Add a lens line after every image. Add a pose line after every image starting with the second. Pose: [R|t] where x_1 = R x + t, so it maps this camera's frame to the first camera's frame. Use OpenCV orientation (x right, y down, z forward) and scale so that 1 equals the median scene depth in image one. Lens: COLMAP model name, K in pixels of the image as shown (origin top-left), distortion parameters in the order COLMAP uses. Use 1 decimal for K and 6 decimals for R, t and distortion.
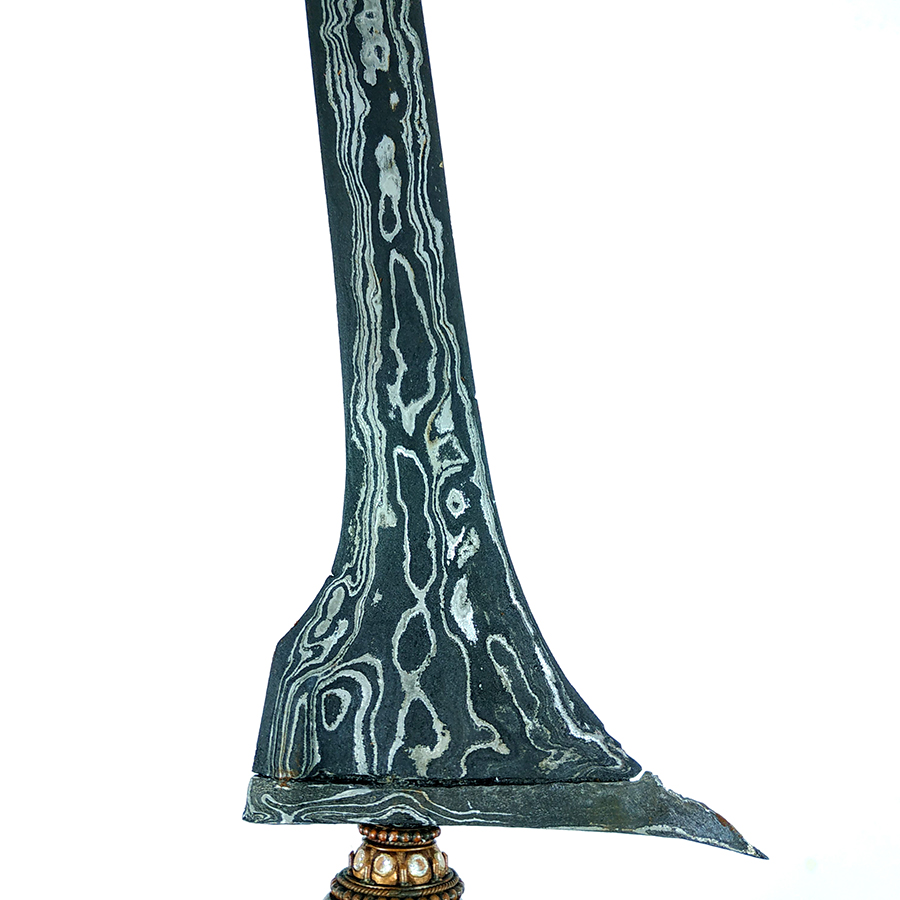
lens RADIAL K [[905.8, 0, 450.0], [0, 905.8, 450.0], [0, 0, 1]] dist [0.122034, -0.443709]
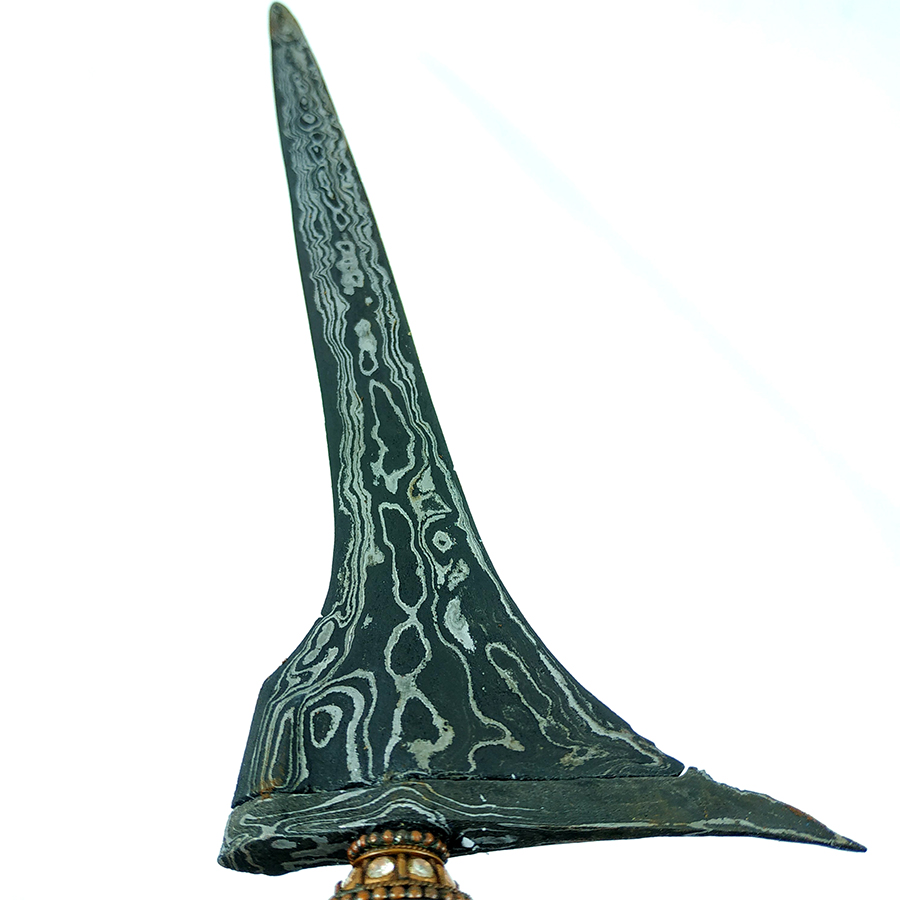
lens RADIAL K [[905.8, 0, 450.0], [0, 905.8, 450.0], [0, 0, 1]] dist [0.122034, -0.443709]
pose [[0.991773, -0.127811, -0.007099, 0.036115], [0.100482, 0.811666, -0.575414, 0.571366], [0.079306, 0.569967, 0.817832, 0.114249]]
